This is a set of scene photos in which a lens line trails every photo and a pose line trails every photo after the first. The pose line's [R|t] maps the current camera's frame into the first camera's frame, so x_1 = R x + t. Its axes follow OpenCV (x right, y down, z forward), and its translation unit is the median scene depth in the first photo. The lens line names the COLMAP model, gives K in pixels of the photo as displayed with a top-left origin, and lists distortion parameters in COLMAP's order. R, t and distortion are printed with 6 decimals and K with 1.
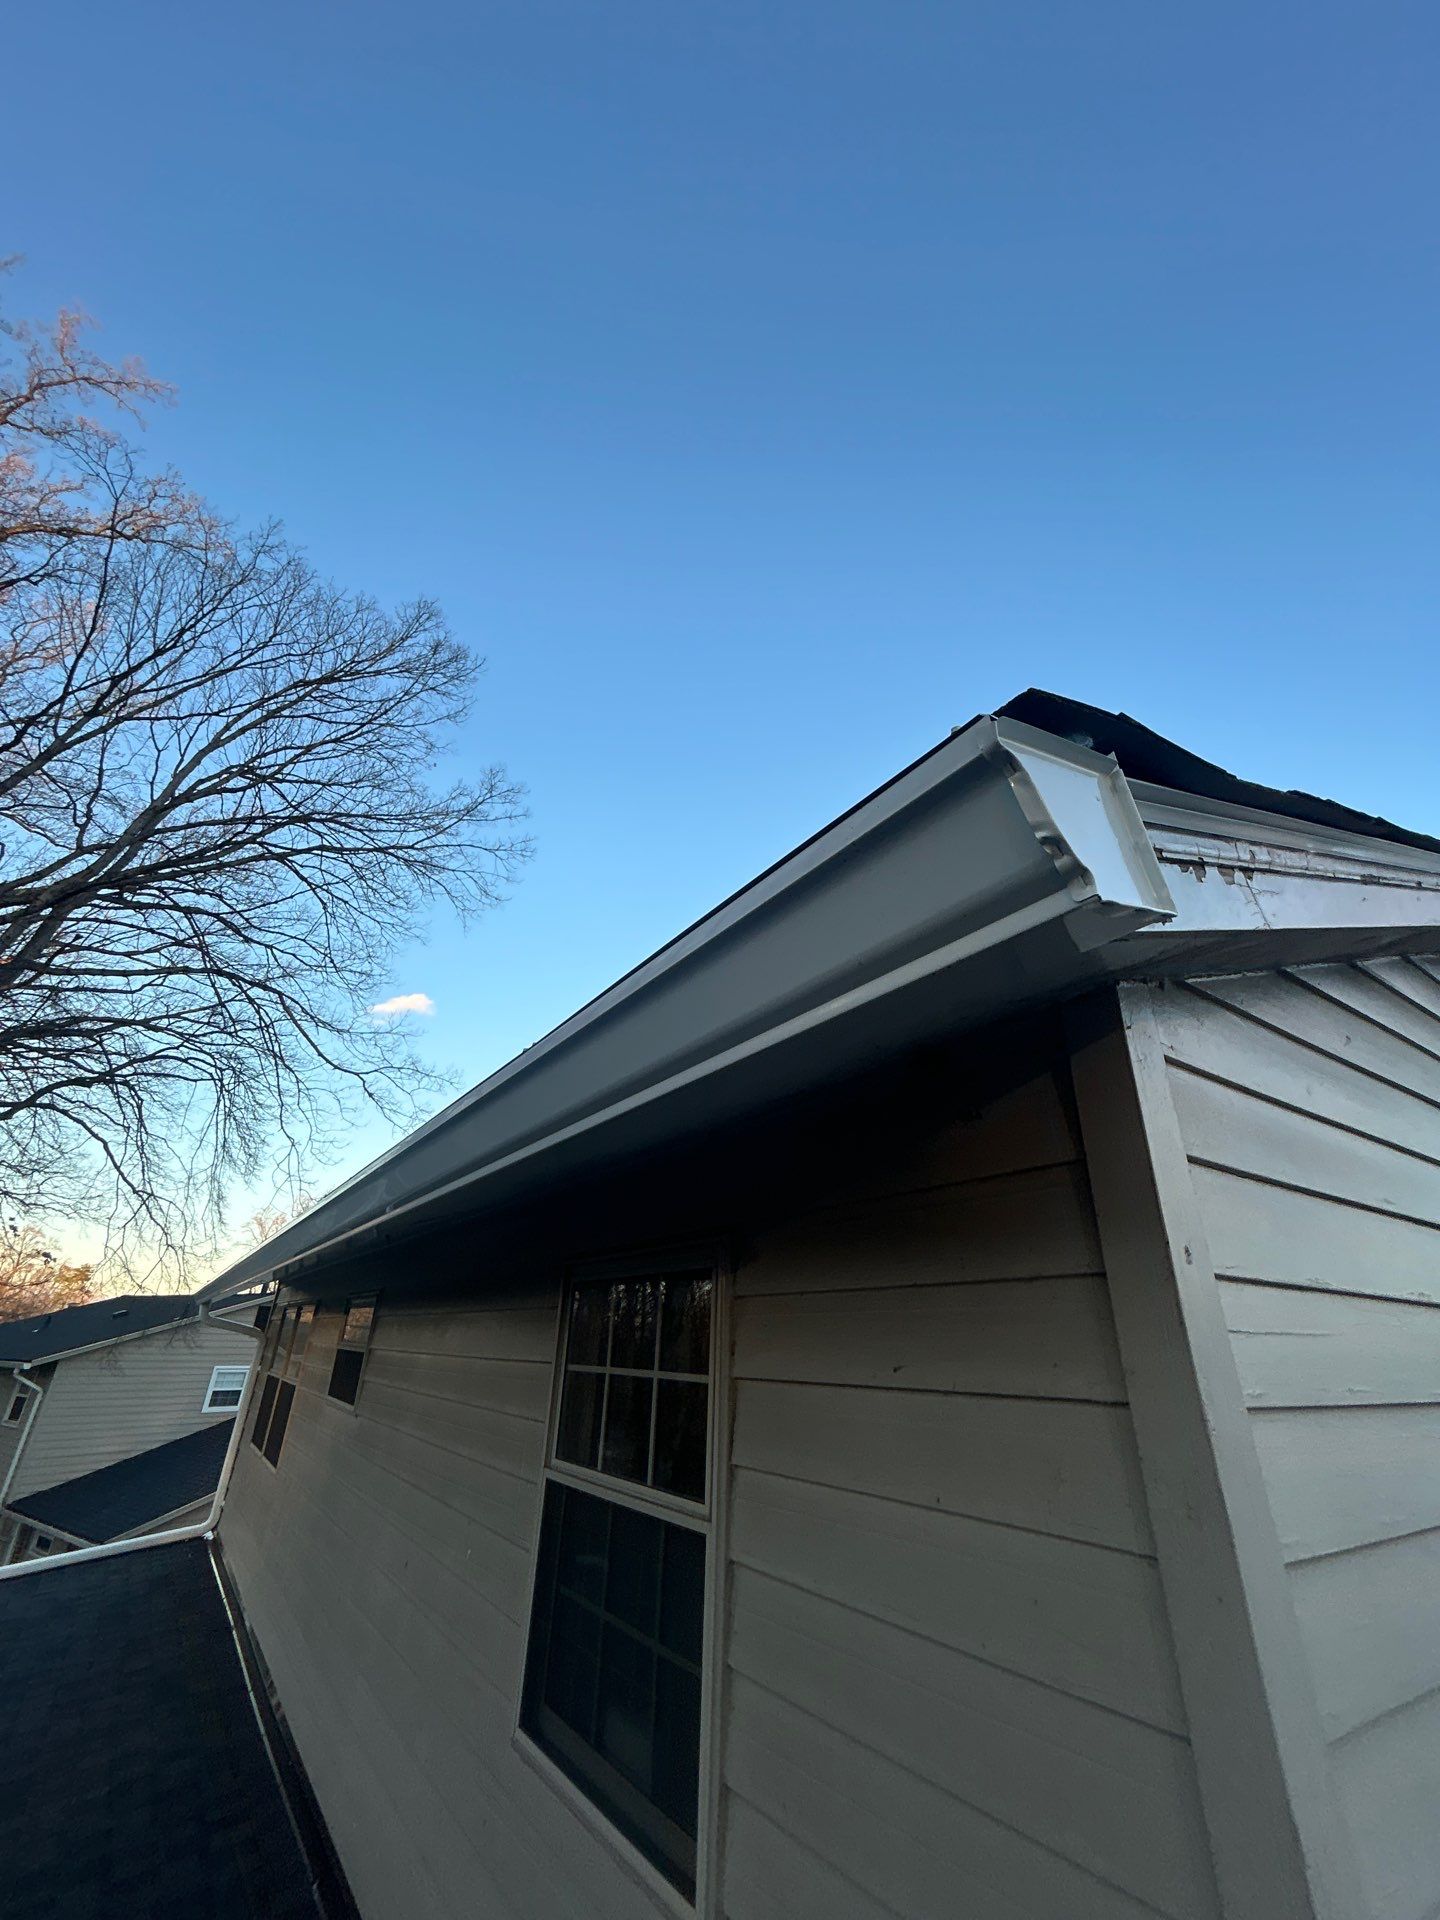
lens RADIAL K [[760.2, 0, 718.3], [0, 760.2, 959.1], [0, 0, 1]] dist [-0.000647, -0.000595]
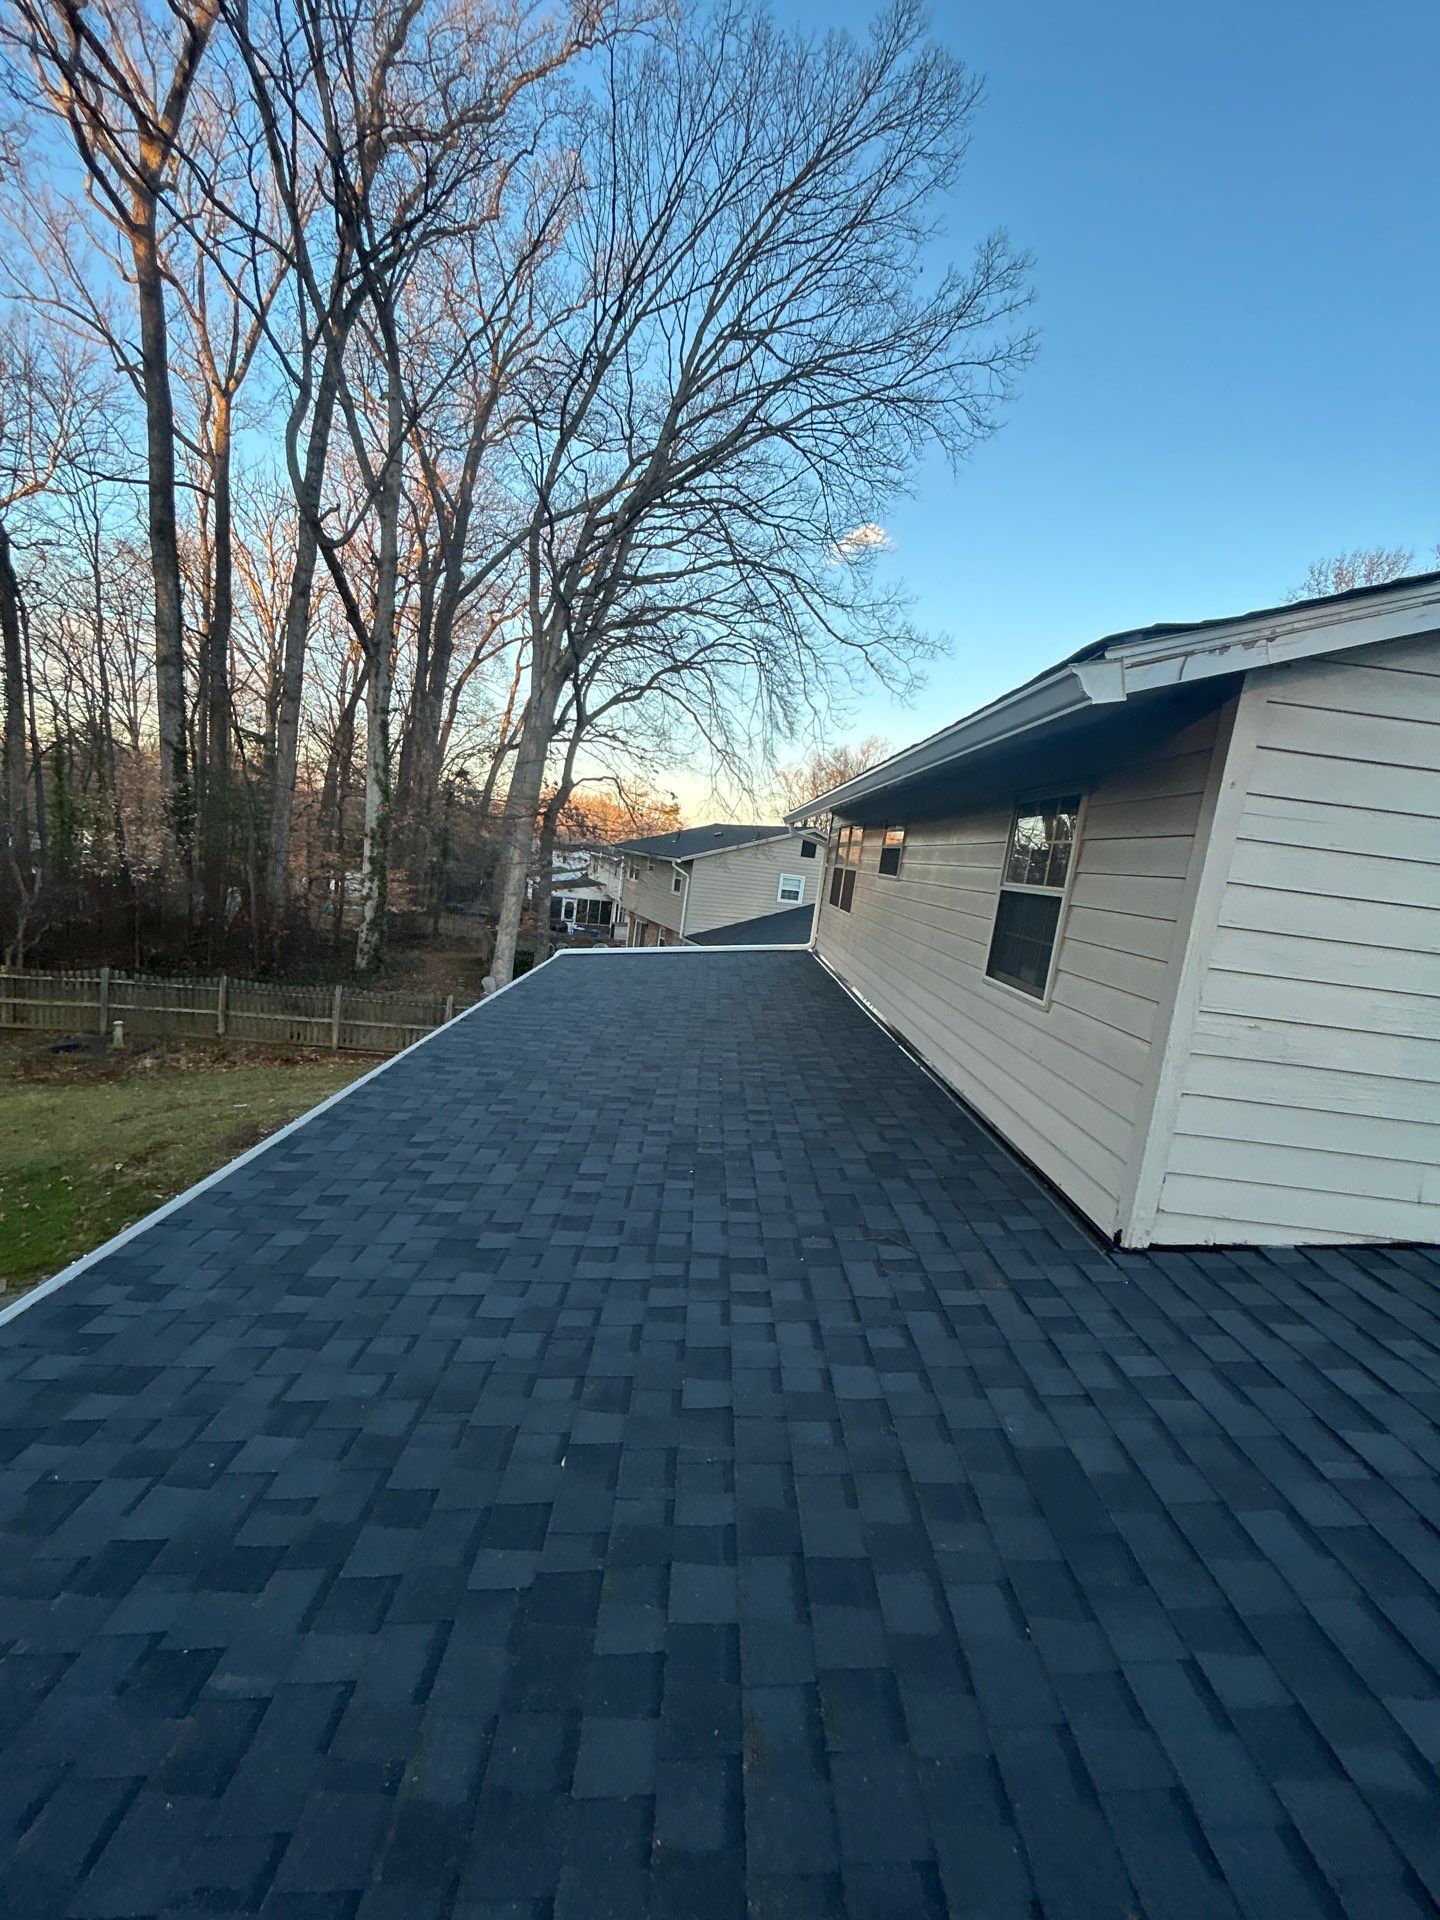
lens RADIAL K [[760.2, 0, 718.3], [0, 760.2, 959.1], [0, 0, 1]] dist [-0.000647, -0.000595]
pose [[0.824321, 0.156674, -0.544010, 0.034408], [0.158399, 0.858731, 0.487330, -0.034450], [0.543511, -0.487887, 0.683053, -0.108311]]
